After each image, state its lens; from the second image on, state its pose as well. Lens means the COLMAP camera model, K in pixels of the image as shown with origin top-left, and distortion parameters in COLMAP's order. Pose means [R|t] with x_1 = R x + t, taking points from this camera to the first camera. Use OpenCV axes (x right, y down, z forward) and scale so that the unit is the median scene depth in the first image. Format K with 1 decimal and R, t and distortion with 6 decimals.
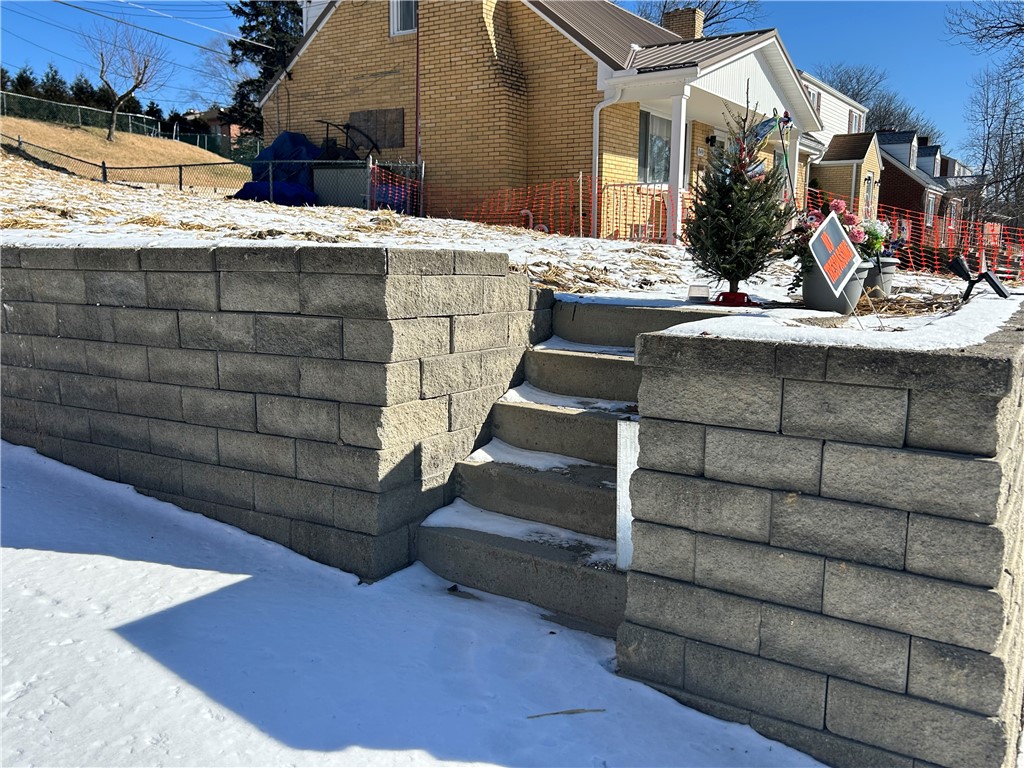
lens RADIAL K [[875.7, 0, 512.0], [0, 875.7, 384.0], [0, 0, 1]] dist [0.063023, -0.092639]
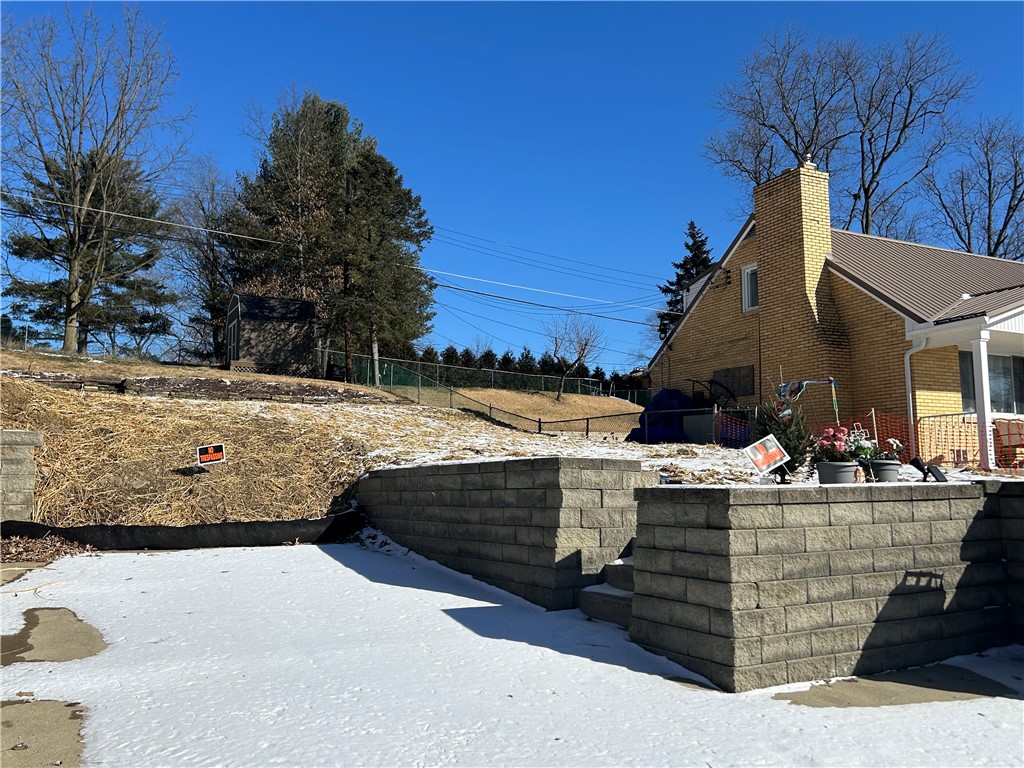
lens RADIAL K [[875.7, 0, 512.0], [0, 875.7, 384.0], [0, 0, 1]] dist [0.063023, -0.092639]
pose [[0.877857, -0.066415, -0.474295, 0.718511], [-0.063262, 0.965579, -0.252298, 0.209975], [0.474725, 0.251486, 0.843440, -0.884127]]
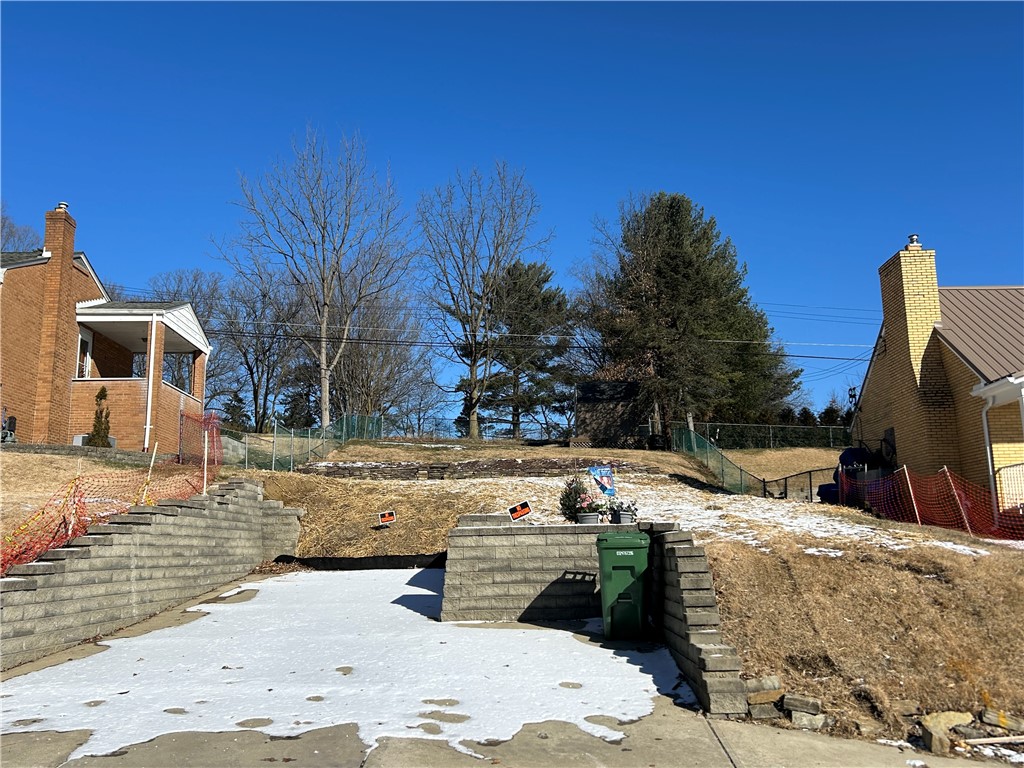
lens RADIAL K [[899.1, 0, 512.0], [0, 899.1, 384.0], [0, 0, 1]] dist [0.074367, -0.098184]
pose [[0.525985, -0.168459, -0.833643, 3.232185], [-0.115381, 0.956992, -0.266184, 0.323395], [0.842631, 0.236196, 0.483927, -0.923381]]
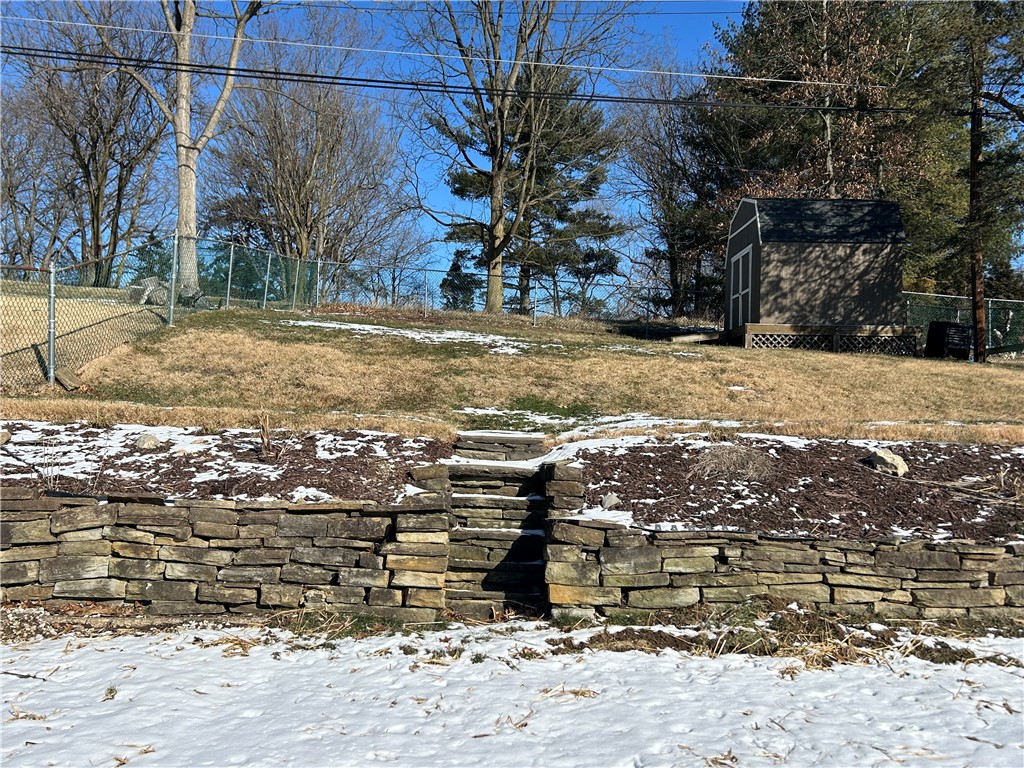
lens RADIAL K [[875.7, 0, 512.0], [0, 875.7, 384.0], [0, 0, 1]] dist [0.063023, -0.092639]
pose [[0.556632, -0.025349, -0.830373, -3.138953], [-0.141921, 0.981940, -0.125112, -1.122364], [0.818547, 0.187489, 0.542981, 1.960797]]
